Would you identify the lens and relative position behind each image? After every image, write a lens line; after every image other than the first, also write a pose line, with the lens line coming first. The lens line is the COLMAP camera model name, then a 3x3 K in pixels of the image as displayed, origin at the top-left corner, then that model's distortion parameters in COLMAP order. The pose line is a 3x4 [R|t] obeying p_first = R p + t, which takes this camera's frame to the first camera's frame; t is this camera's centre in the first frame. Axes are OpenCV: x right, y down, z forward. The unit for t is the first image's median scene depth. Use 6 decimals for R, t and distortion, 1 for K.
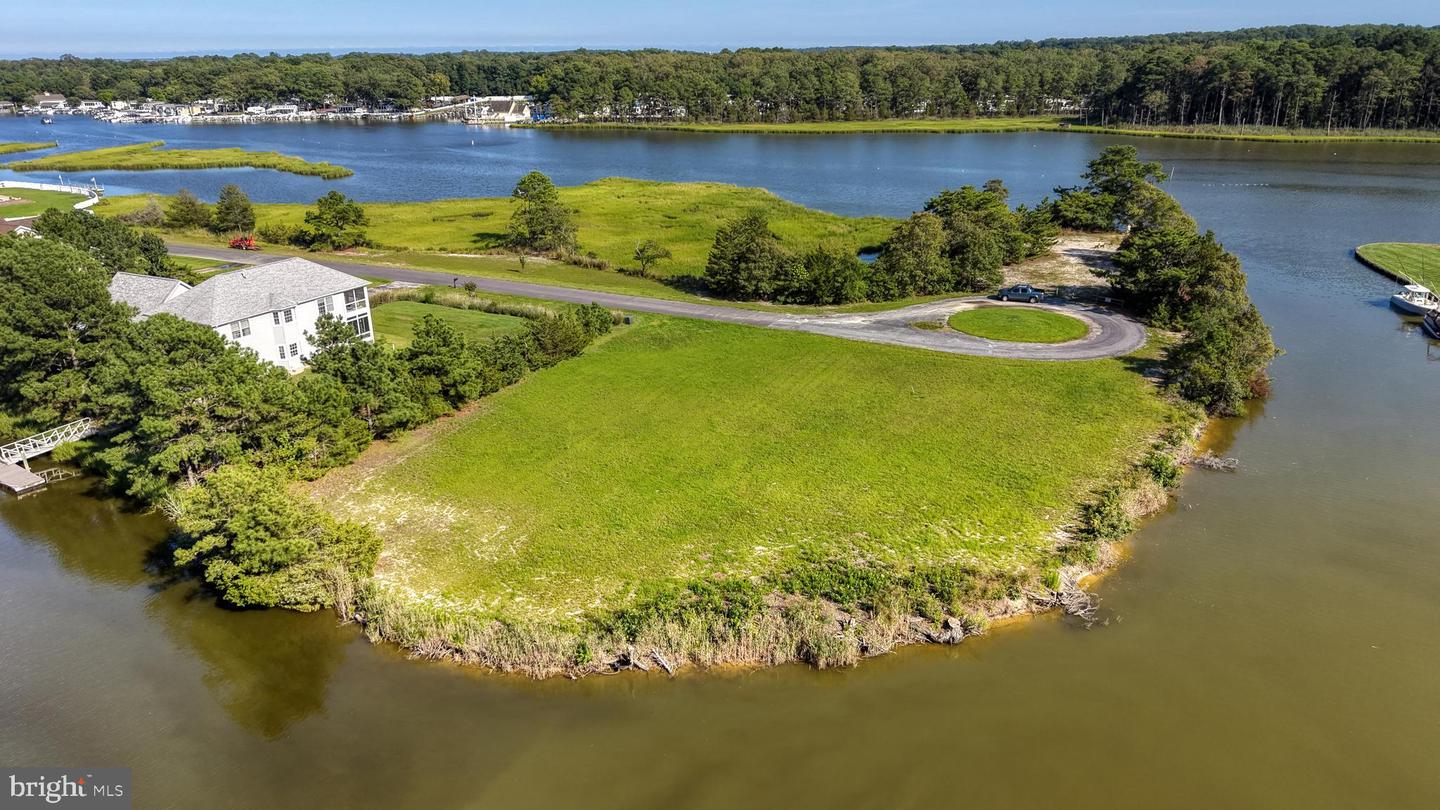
lens RADIAL K [[968.5, 0, 715.8], [0, 968.5, 403.8], [0, 0, 1]] dist [0.049053, -0.055449]
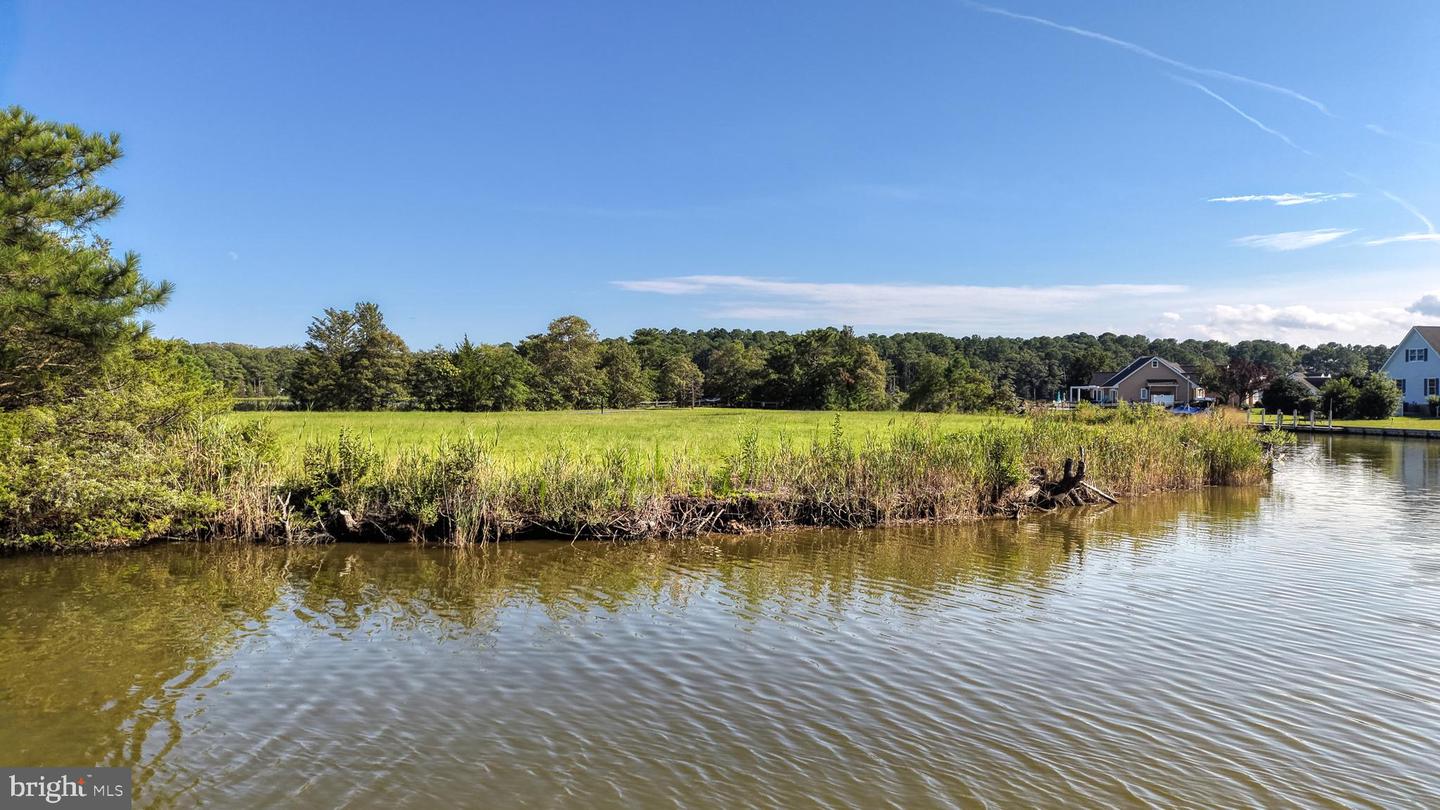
lens RADIAL K [[965.3, 0, 720.1], [0, 965.3, 394.1], [0, 0, 1]] dist [0.091243, -0.116694]
pose [[0.782341, 0.010356, 0.622764, -0.081617], [0.207350, 0.938499, -0.276088, 0.051148], [-0.587323, 0.345125, 0.732079, 0.117111]]
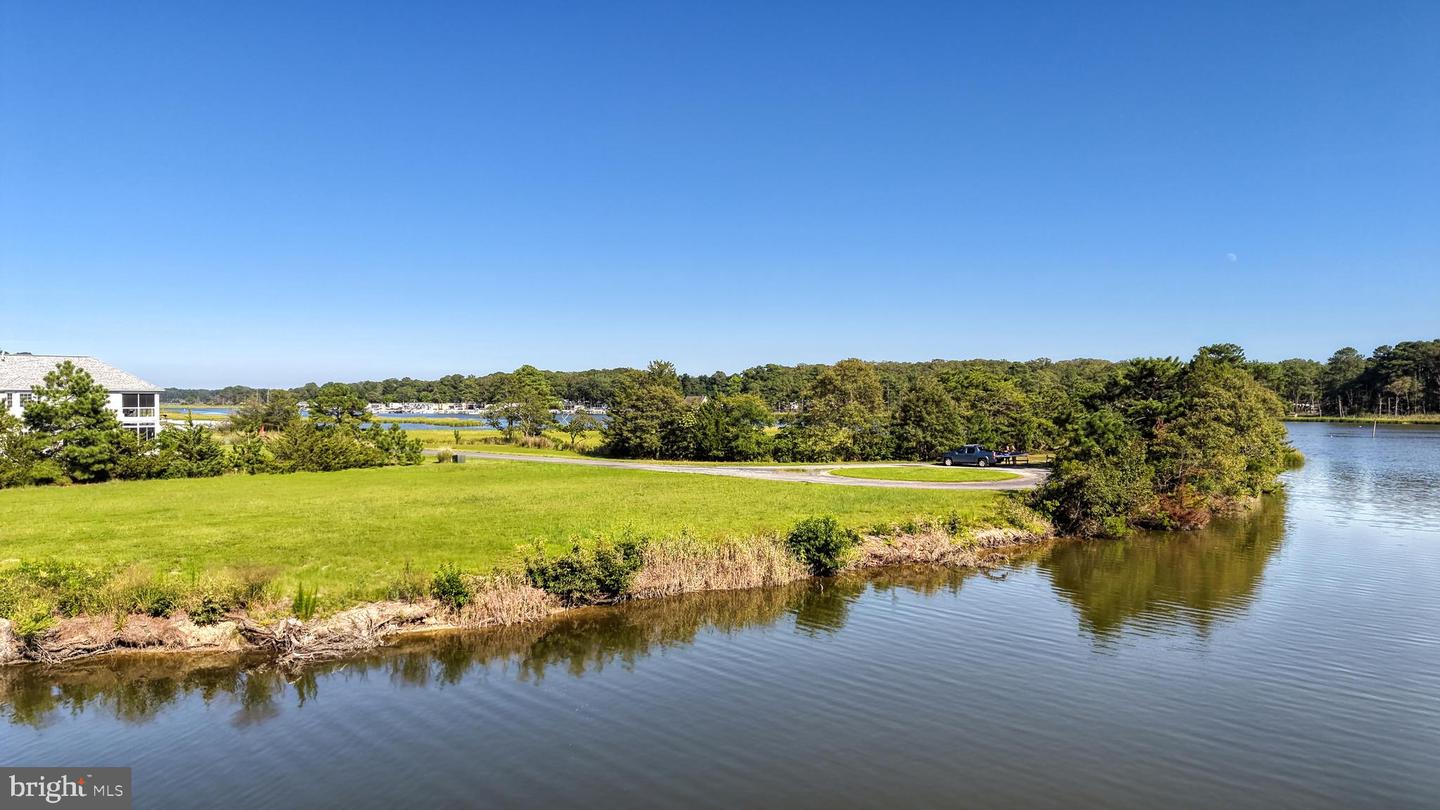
lens RADIAL K [[965.3, 0, 720.1], [0, 965.3, 394.1], [0, 0, 1]] dist [0.091243, -0.116694]
pose [[0.962108, 0.009171, -0.272513, 0.122709], [-0.103047, 0.937543, -0.332256, 0.040465], [0.252446, 0.347748, 0.902963, 0.097680]]
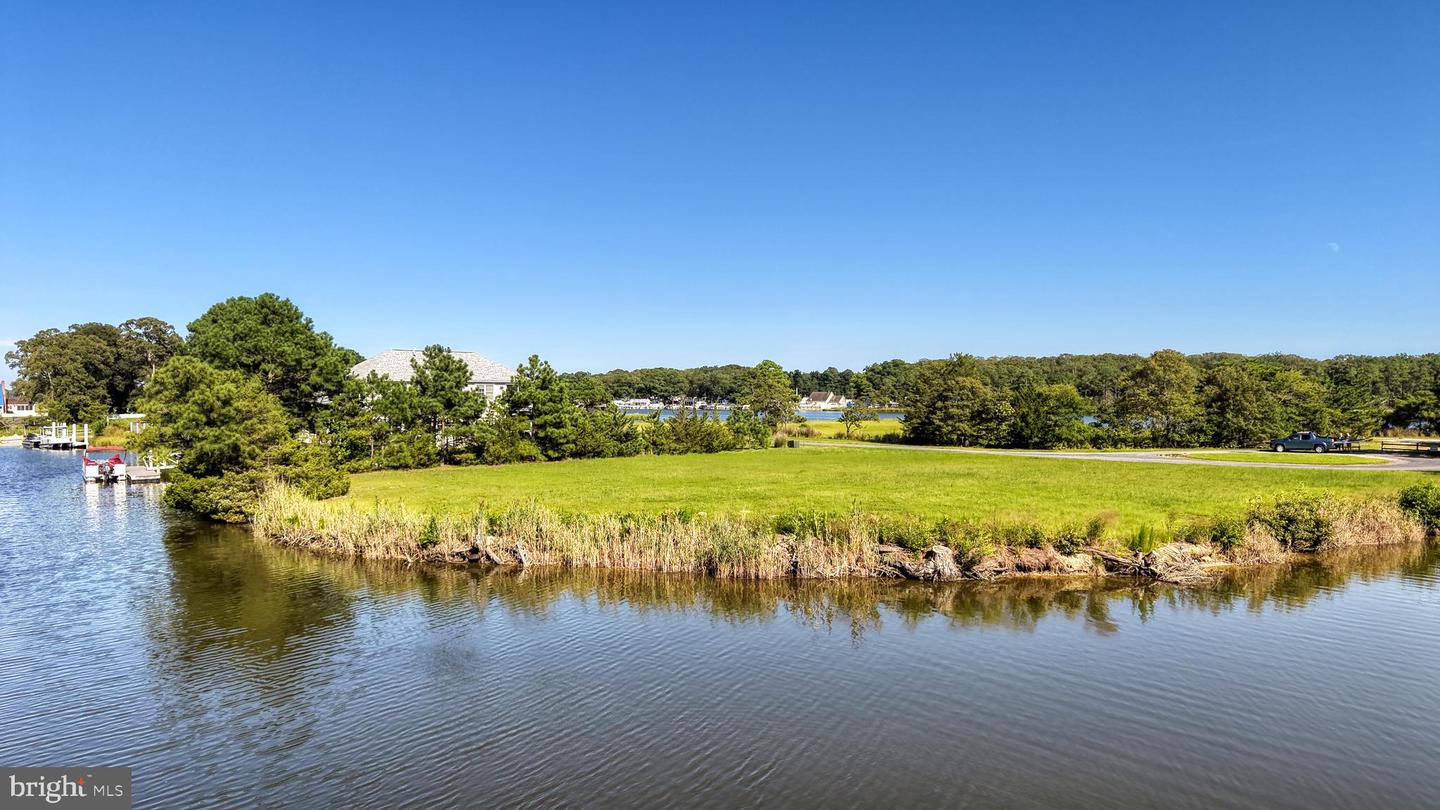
lens RADIAL K [[963.3, 0, 720.0], [0, 963.3, 405.0], [0, 0, 1]] dist [0.064864, -0.081416]
pose [[0.938148, 0.012163, -0.346022, 0.054363], [-0.126591, 0.942239, -0.310096, 0.058519], [0.322264, 0.334719, 0.885499, 0.056857]]
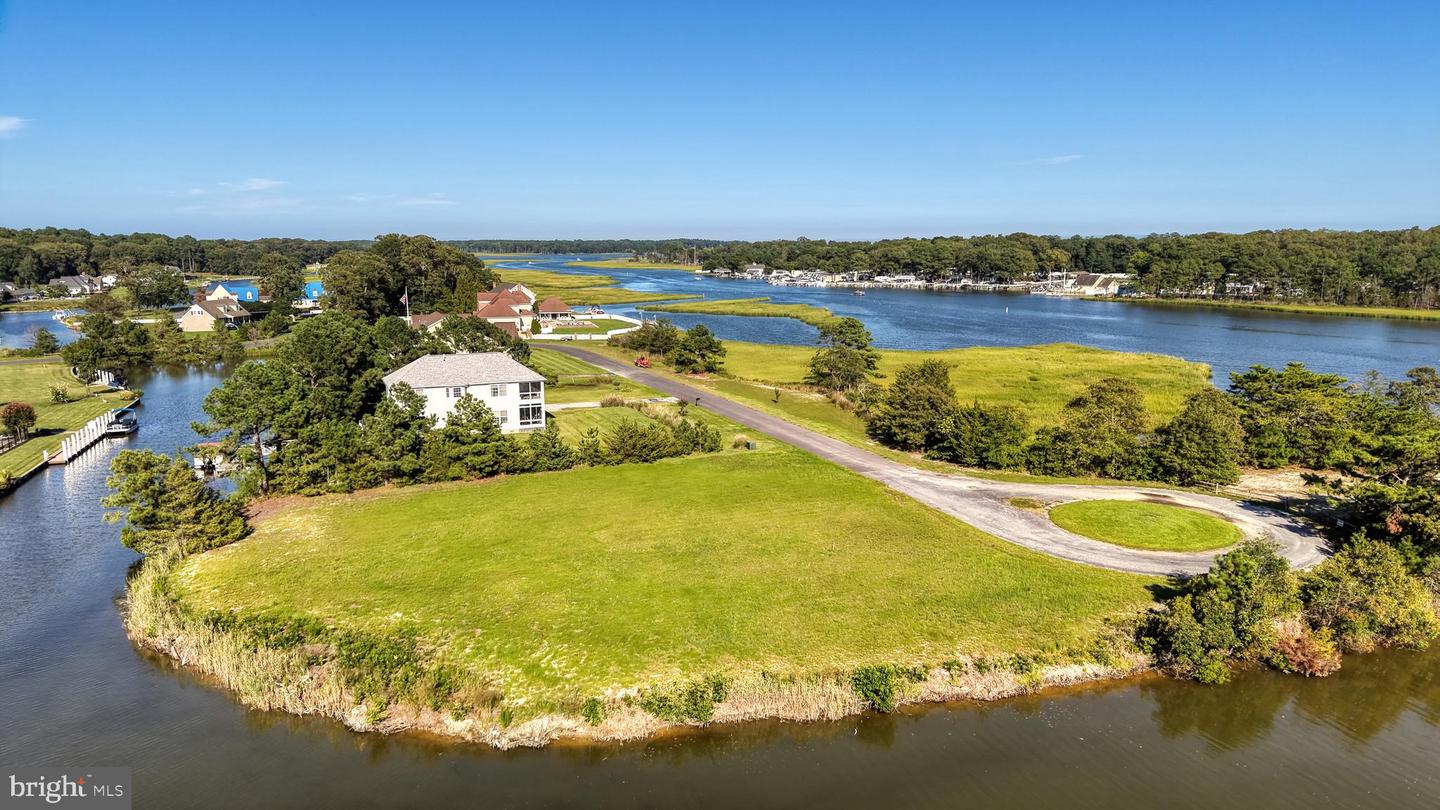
lens RADIAL K [[965.3, 0, 720.1], [0, 965.3, 394.1], [0, 0, 1]] dist [0.091243, -0.116694]
pose [[0.768197, 0.106024, -0.631373, 0.178985], [-0.222222, 0.969035, -0.107653, -0.007974], [0.600409, 0.223004, 0.767971, 0.067366]]
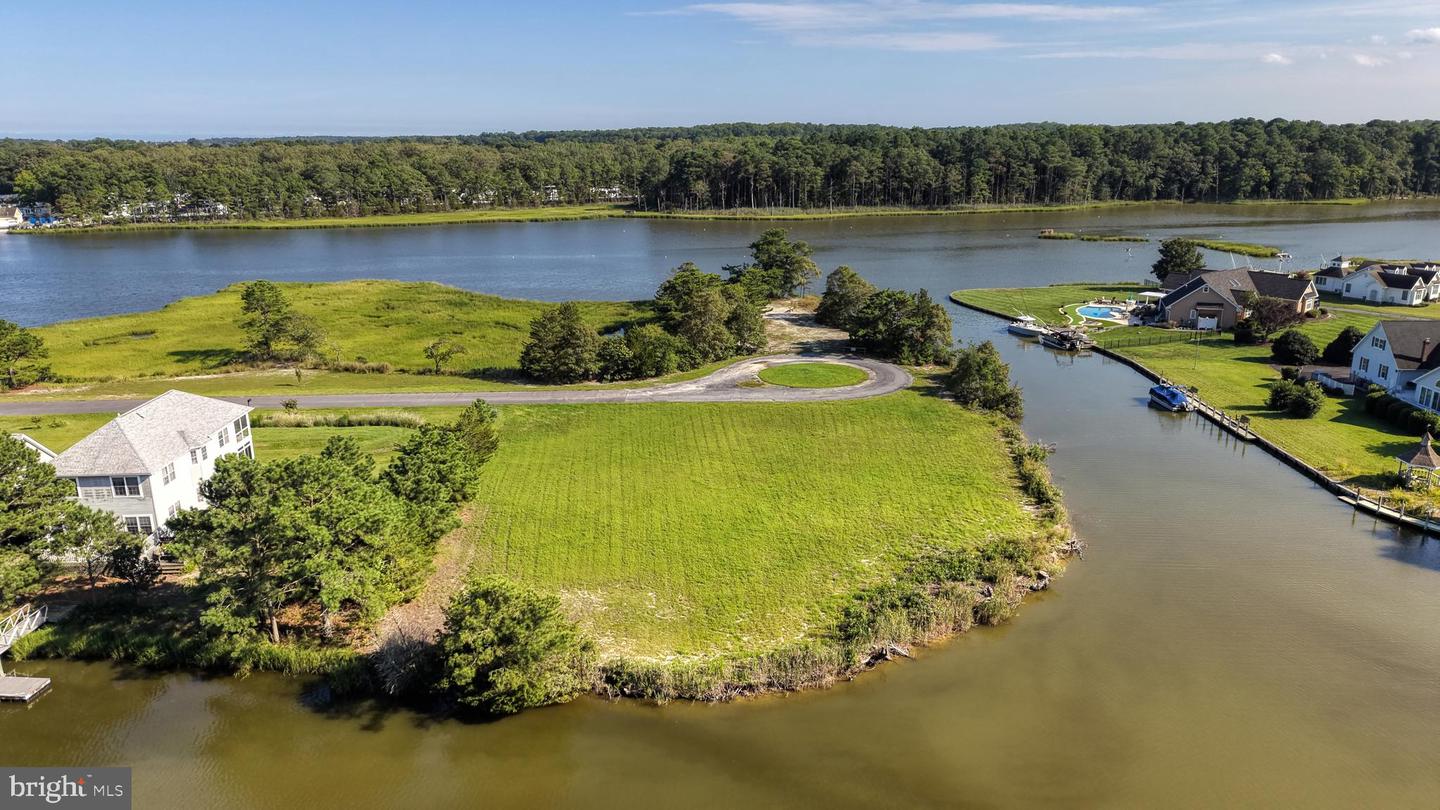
lens RADIAL K [[963.3, 0, 720.0], [0, 963.3, 405.0], [0, 0, 1]] dist [0.064864, -0.081416]
pose [[0.868867, -0.130092, 0.477648, -0.128681], [0.168581, 0.984939, -0.038402, -0.005520], [-0.465458, 0.113888, 0.877712, -0.002940]]
